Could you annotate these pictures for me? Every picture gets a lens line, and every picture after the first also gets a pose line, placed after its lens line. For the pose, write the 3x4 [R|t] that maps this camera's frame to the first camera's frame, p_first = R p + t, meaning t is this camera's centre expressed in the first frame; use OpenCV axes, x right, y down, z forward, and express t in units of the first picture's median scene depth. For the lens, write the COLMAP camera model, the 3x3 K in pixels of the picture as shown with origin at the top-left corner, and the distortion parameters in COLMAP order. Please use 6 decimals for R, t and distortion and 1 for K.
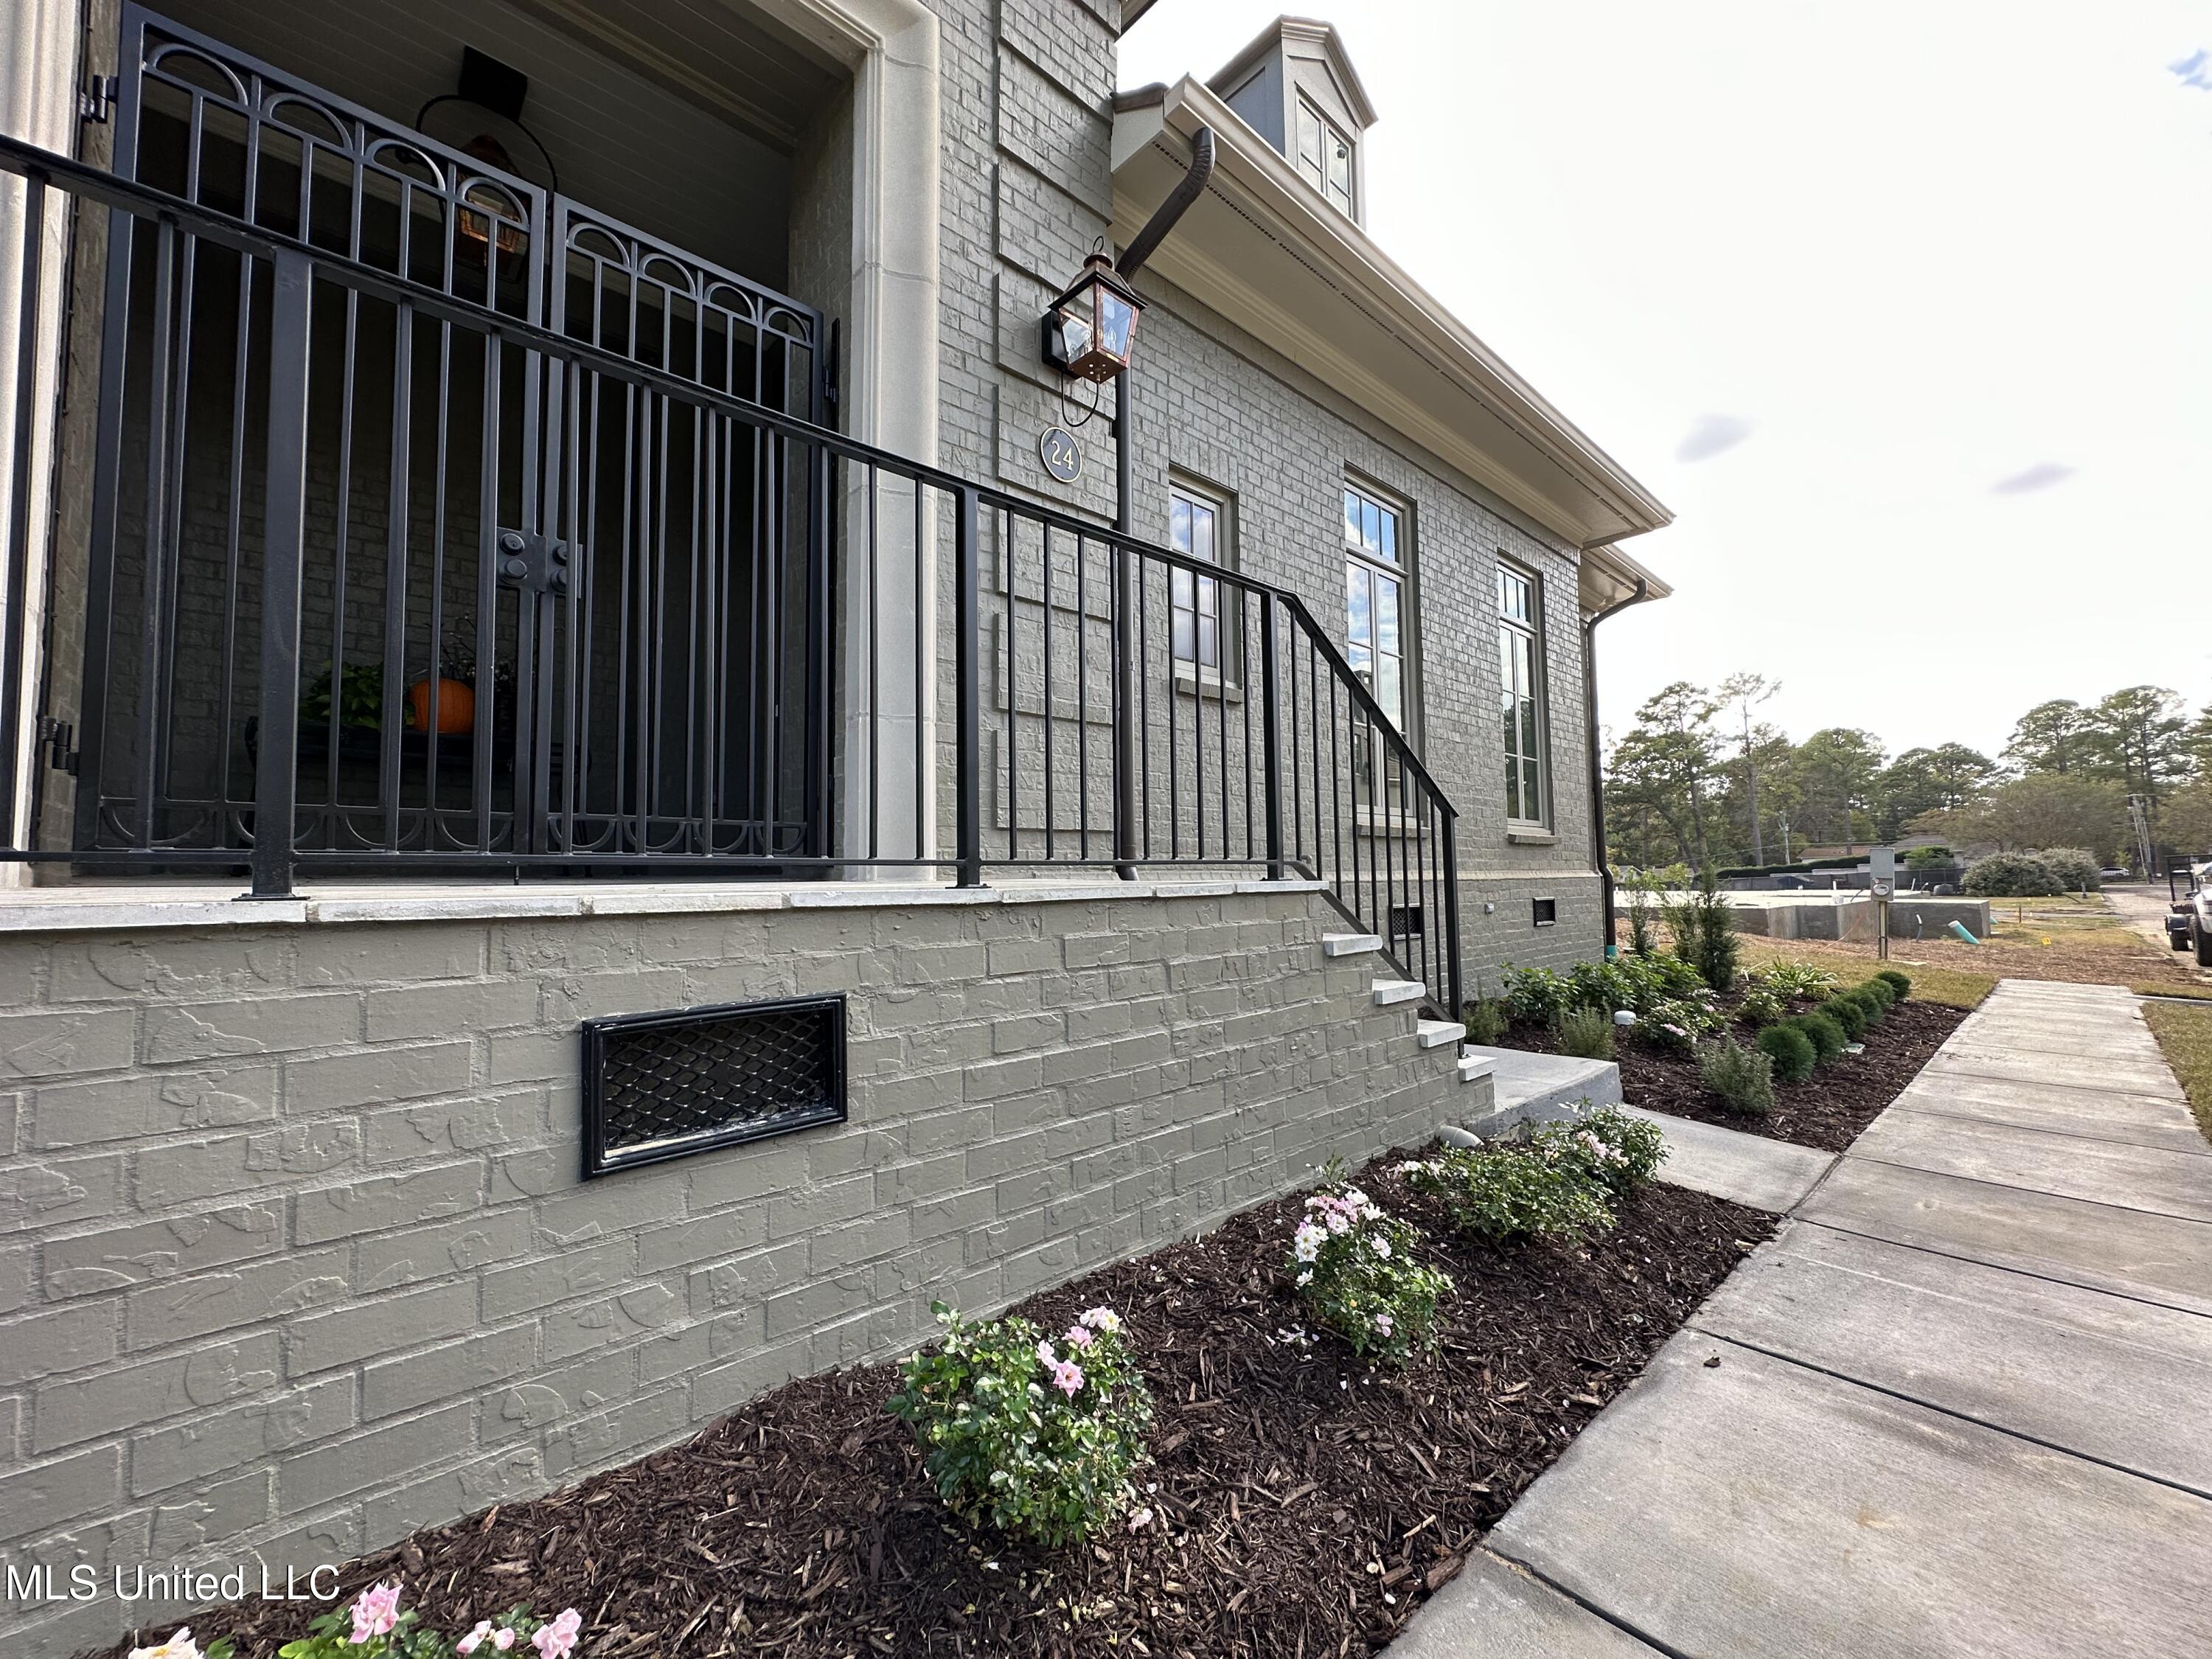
lens RADIAL K [[881.9, 0, 1079.6], [0, 881.9, 836.2], [0, 0, 1]] dist [-0.003098, 0.000562]
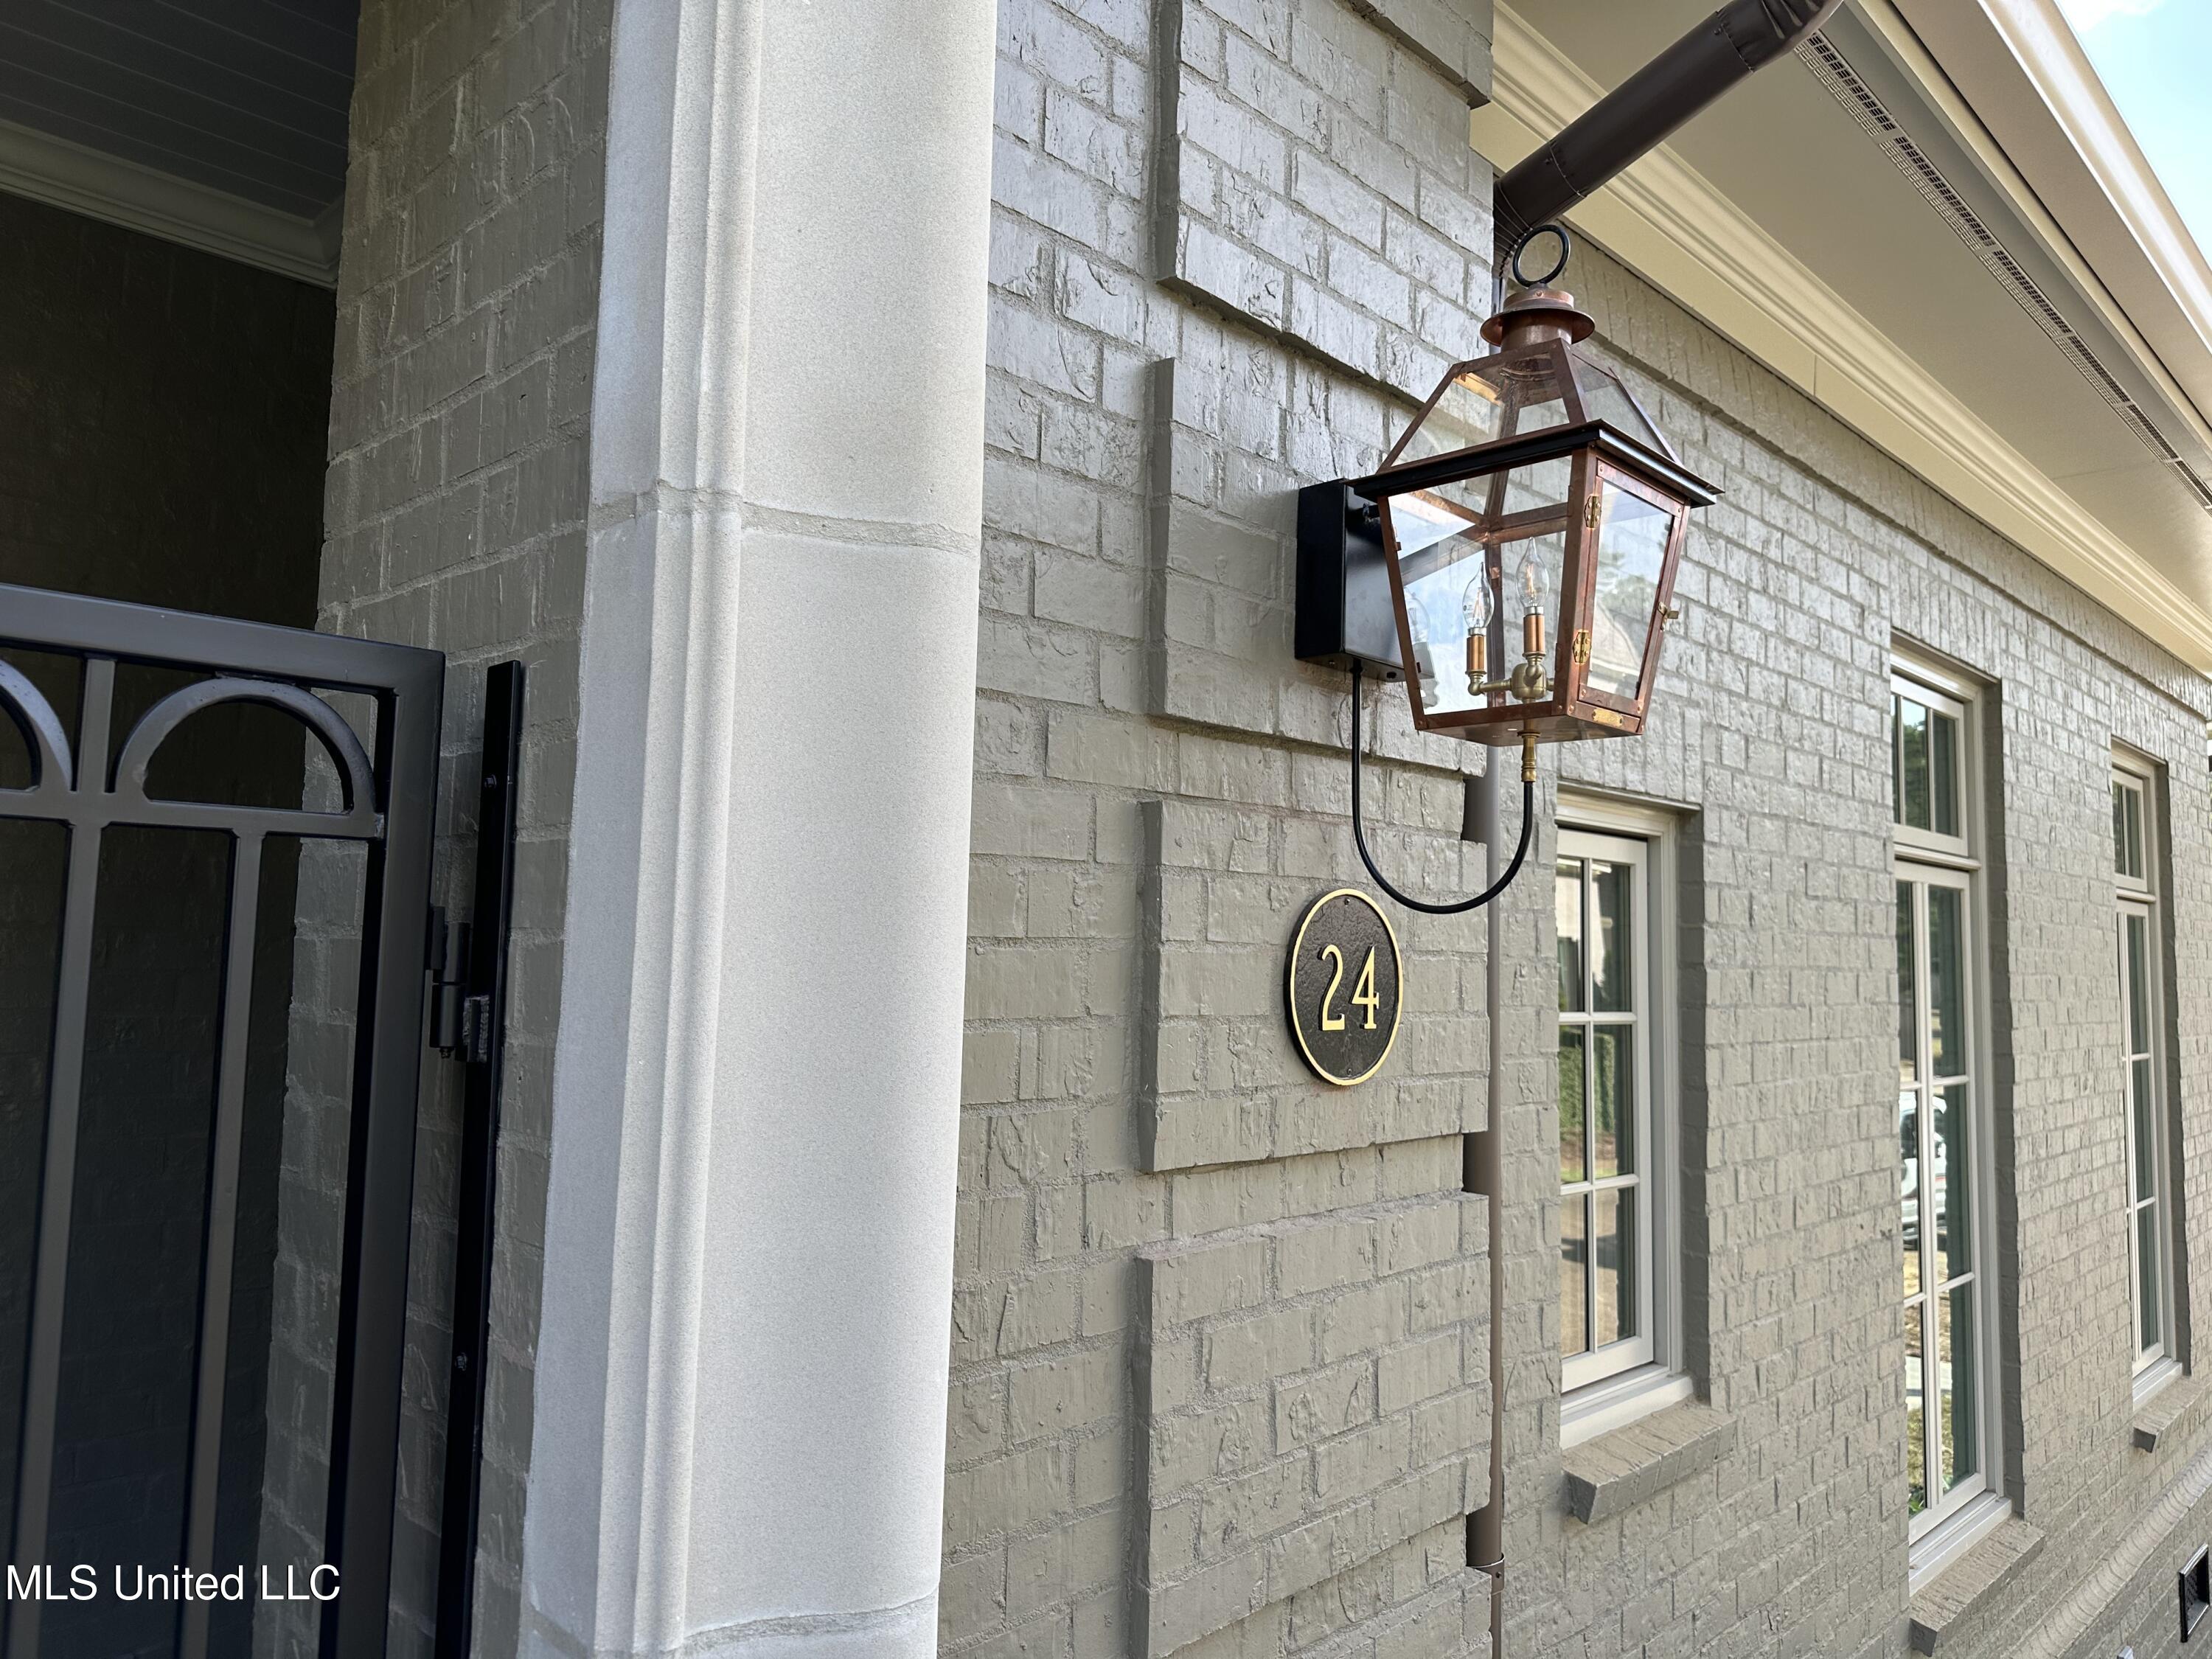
lens RADIAL K [[1539.4, 0, 1060.7], [0, 1539.4, 816.5], [0, 0, 1]] dist [0.058314, -0.061504]
pose [[0.997757, 0.038310, 0.054899, -0.137093], [-0.036551, 0.998797, -0.032684, -0.464350], [-0.056085, 0.030604, 0.997957, 0.525004]]
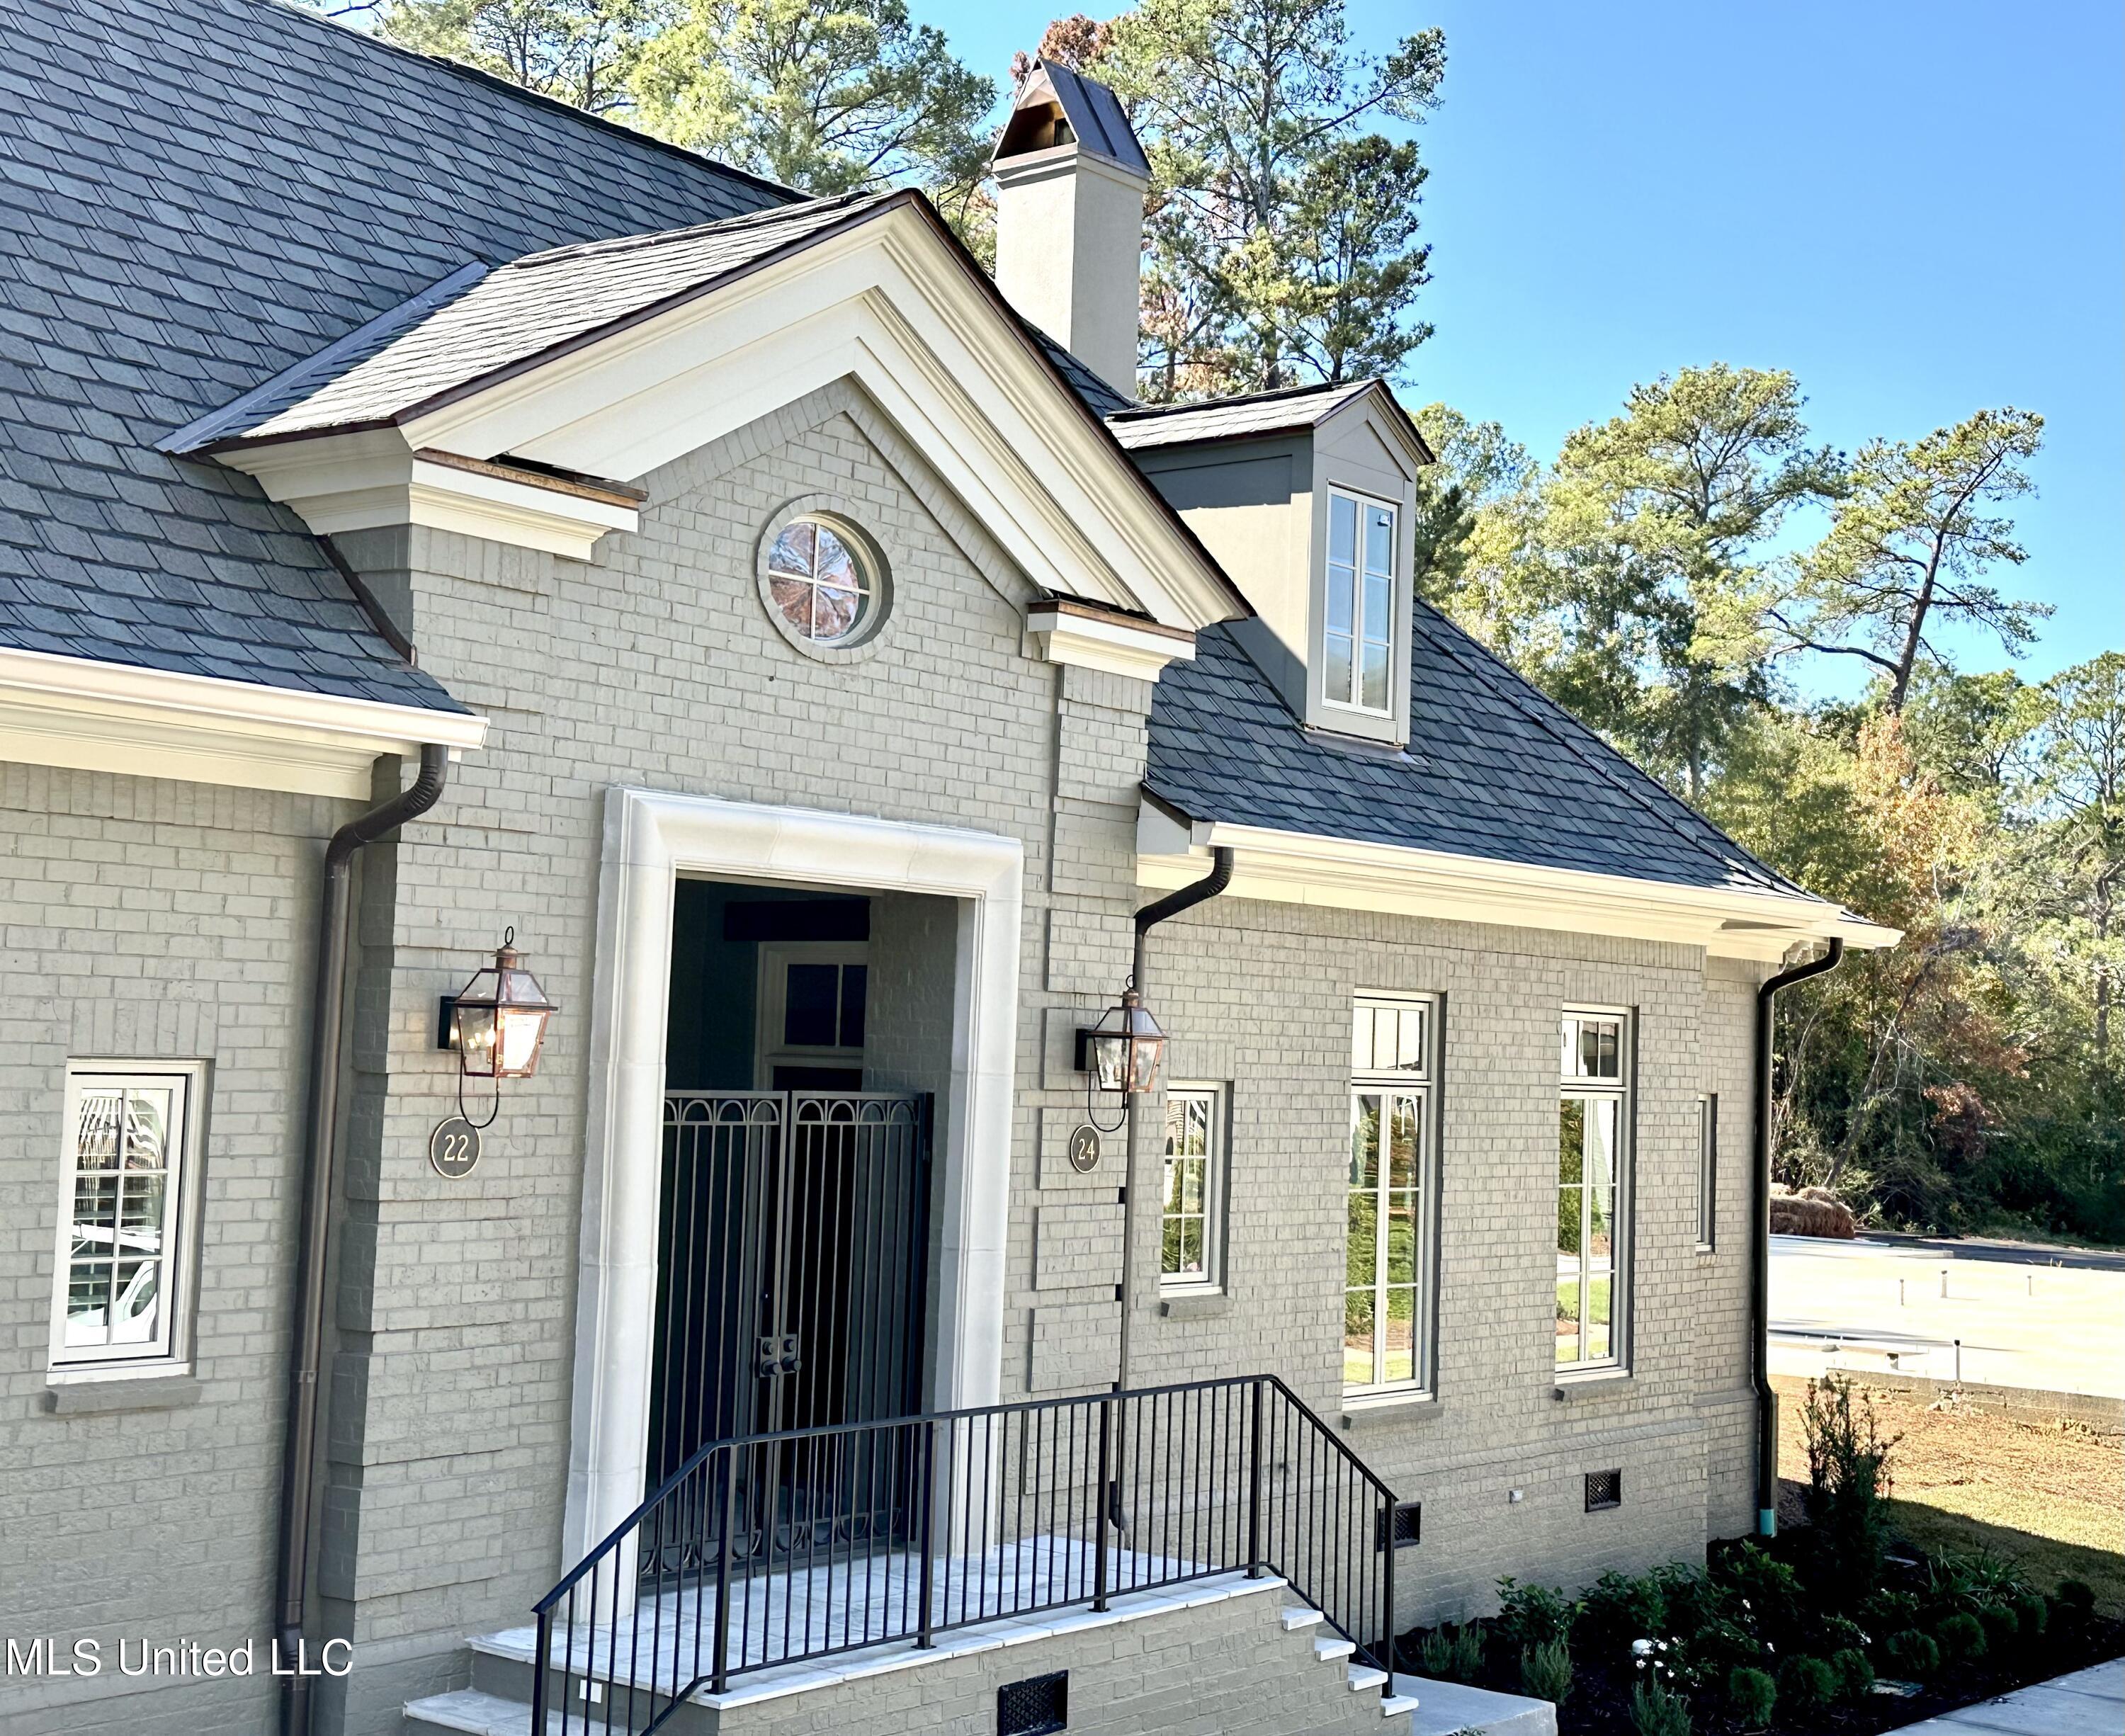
lens RADIAL K [[3009.0, 0, 1055.2], [0, 3009.0, 887.2], [0, 0, 1]] dist [0.130425, 0.000000]
pose [[0.986807, 0.052648, 0.153103, -0.663155], [-0.053623, 0.998559, 0.002246, -0.769911], [-0.152764, -0.010426, 0.988208, -2.780185]]
